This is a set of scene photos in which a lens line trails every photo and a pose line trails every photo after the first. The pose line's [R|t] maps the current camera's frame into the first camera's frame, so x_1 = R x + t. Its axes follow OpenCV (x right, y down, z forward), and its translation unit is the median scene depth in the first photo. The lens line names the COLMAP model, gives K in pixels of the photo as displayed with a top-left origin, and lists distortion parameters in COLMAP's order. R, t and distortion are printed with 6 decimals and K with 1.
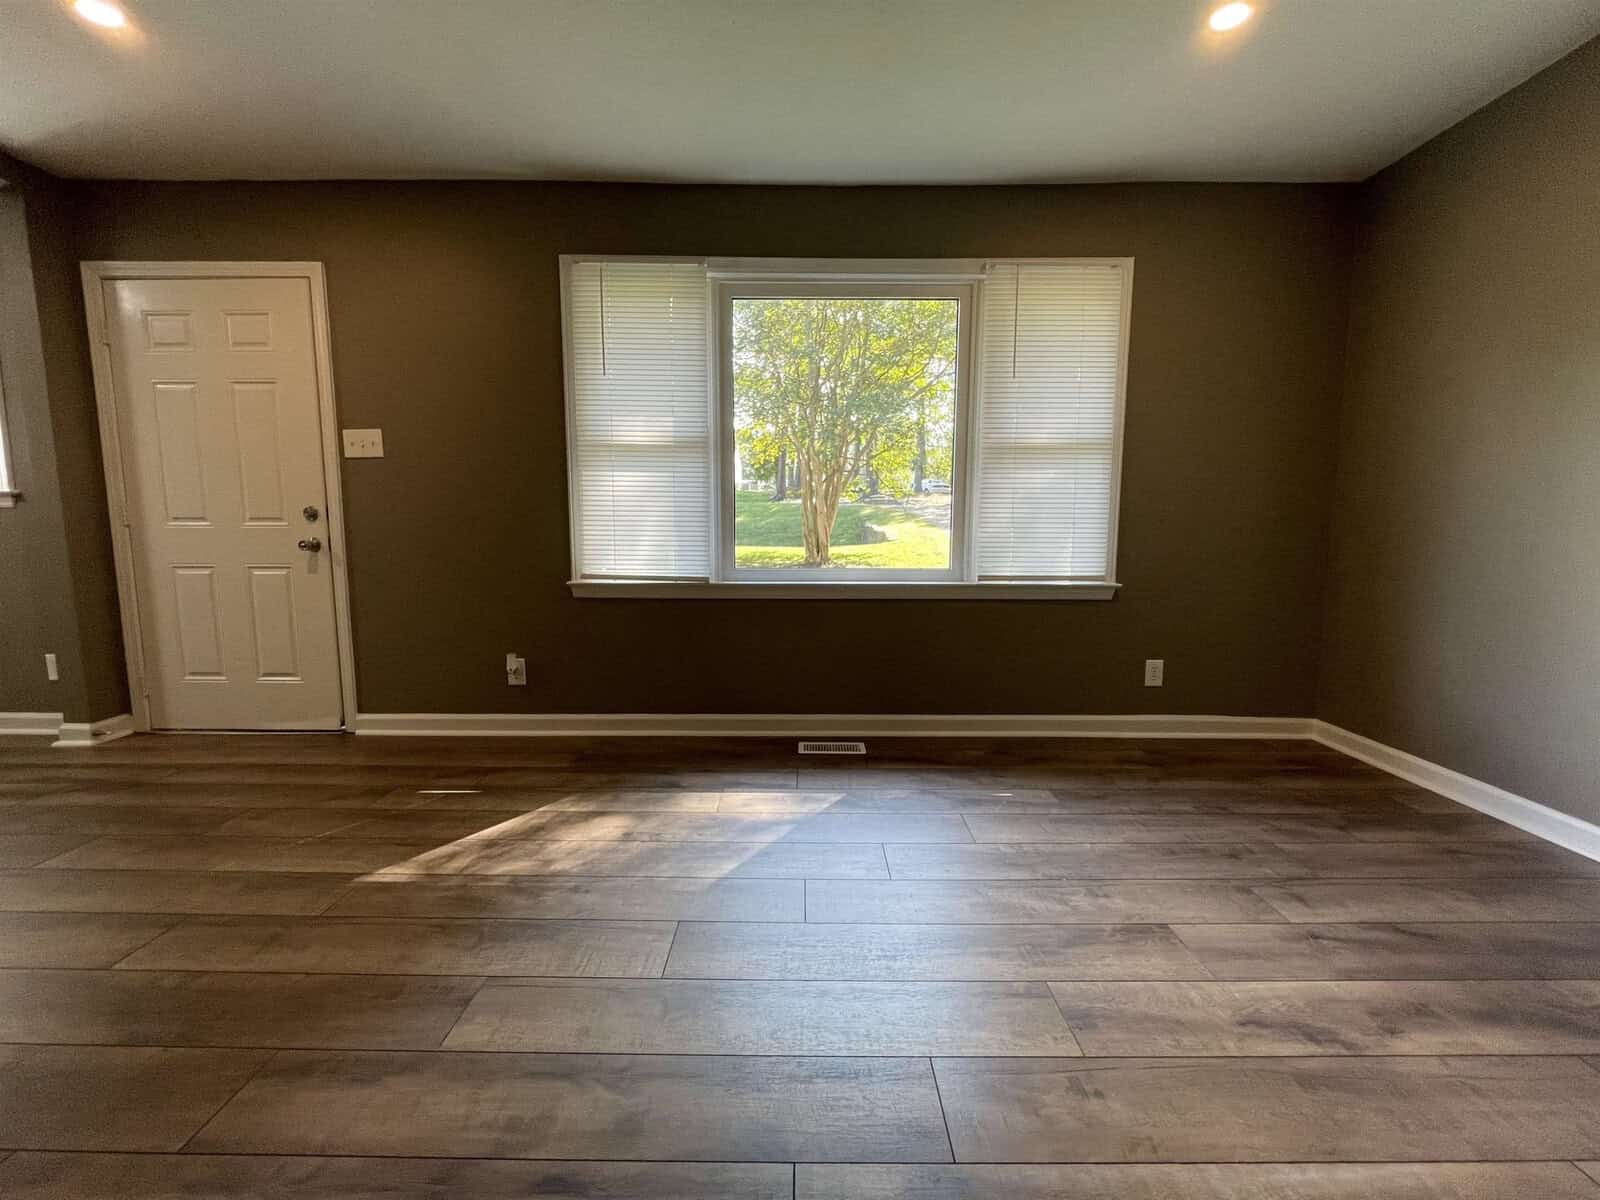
lens RADIAL K [[655.4, 0, 802.8], [0, 655.4, 592.8], [0, 0, 1]] dist [-0.002392, 0.000061]
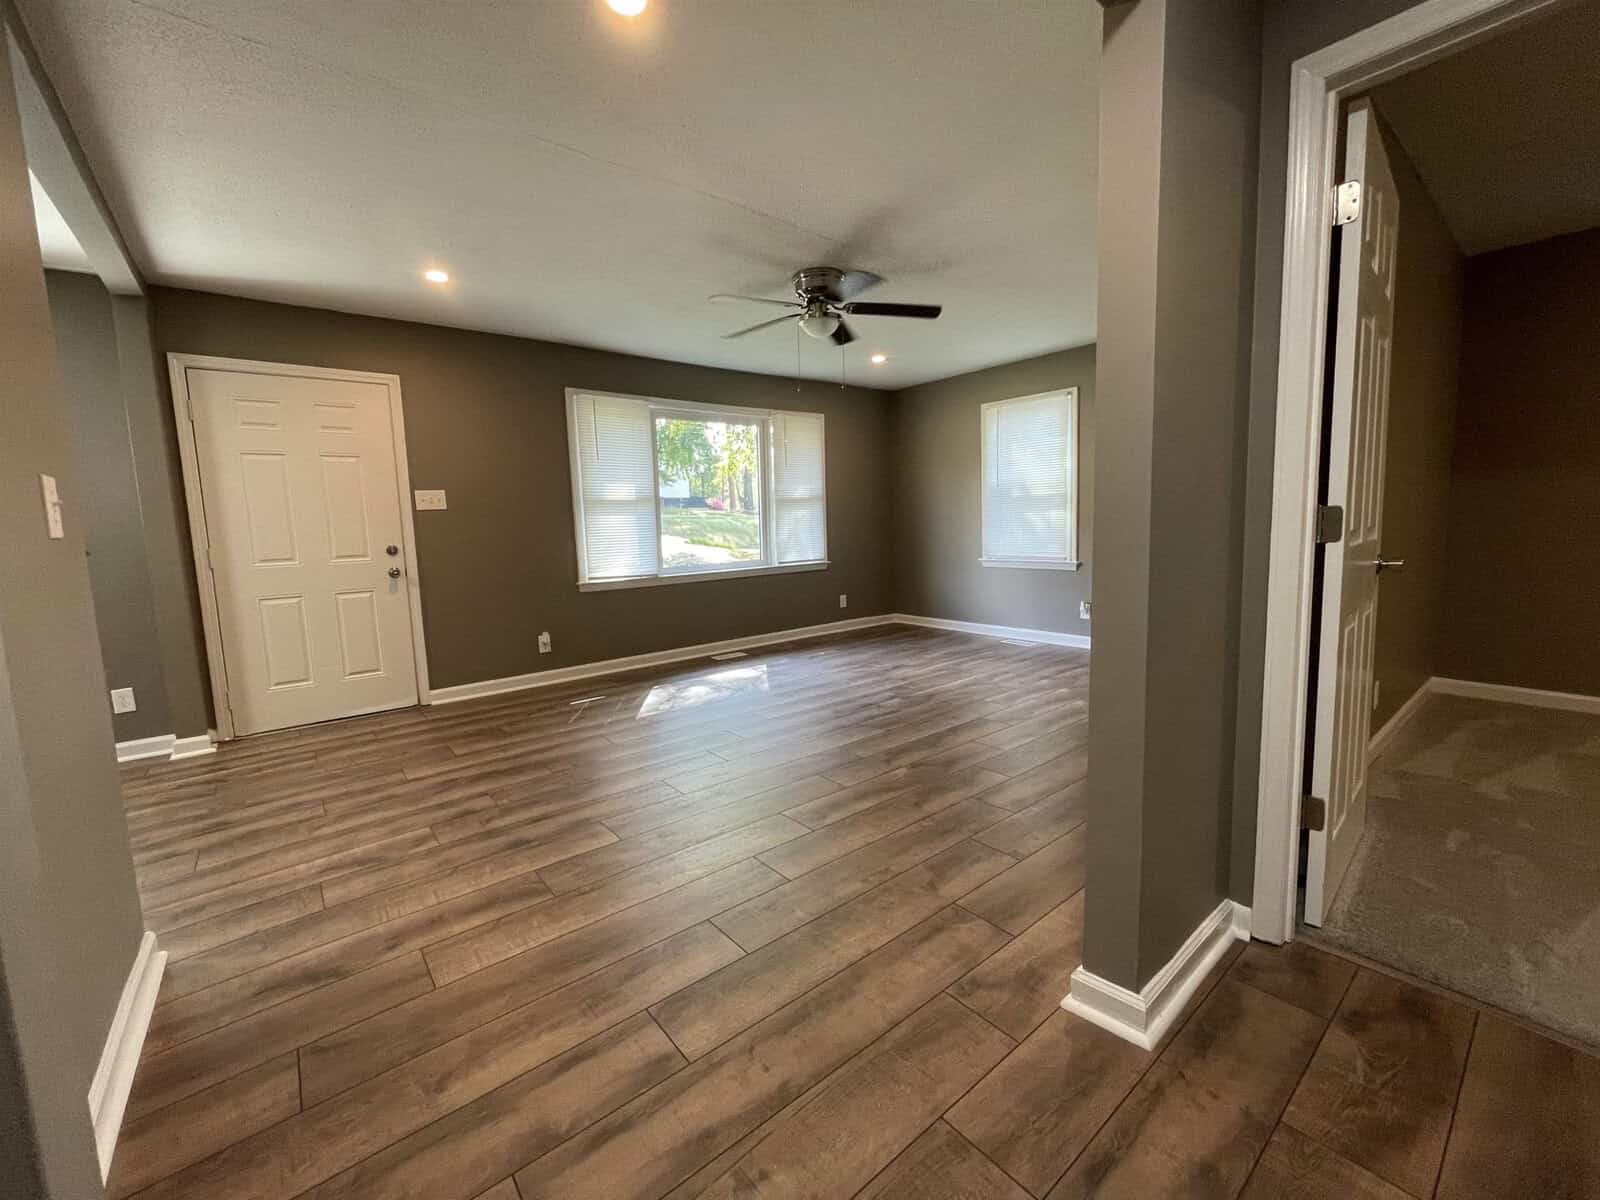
lens RADIAL K [[655.4, 0, 802.8], [0, 655.4, 592.8], [0, 0, 1]] dist [-0.002392, 0.000061]
pose [[0.771716, -0.097956, 0.628378, -0.988951], [0.101429, 0.994377, 0.030445, 0.015087], [-0.627827, 0.040240, 0.777312, -0.645895]]
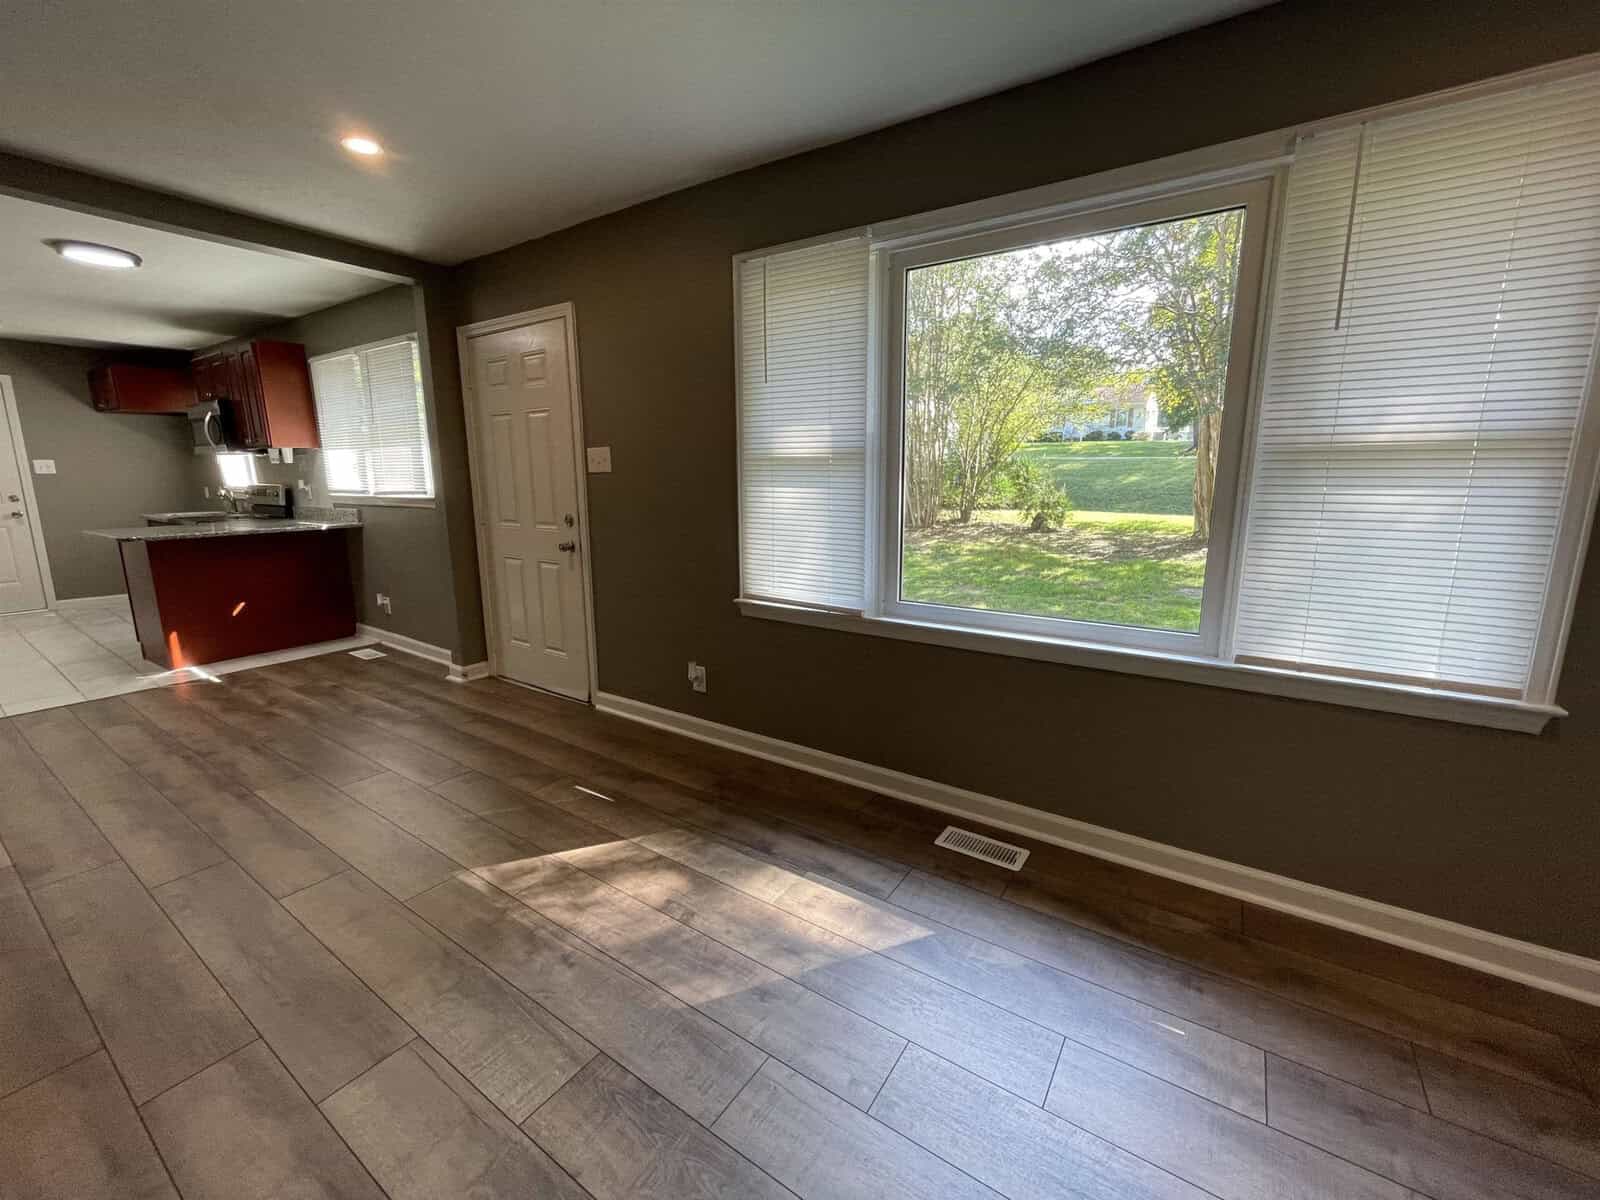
lens RADIAL K [[655.4, 0, 802.8], [0, 655.4, 592.8], [0, 0, 1]] dist [-0.002392, 0.000061]
pose [[0.829949, 0.095296, -0.549639, 0.270019], [-0.055031, 0.994481, 0.089325, -0.123319], [0.555118, -0.043888, 0.830613, 0.251381]]
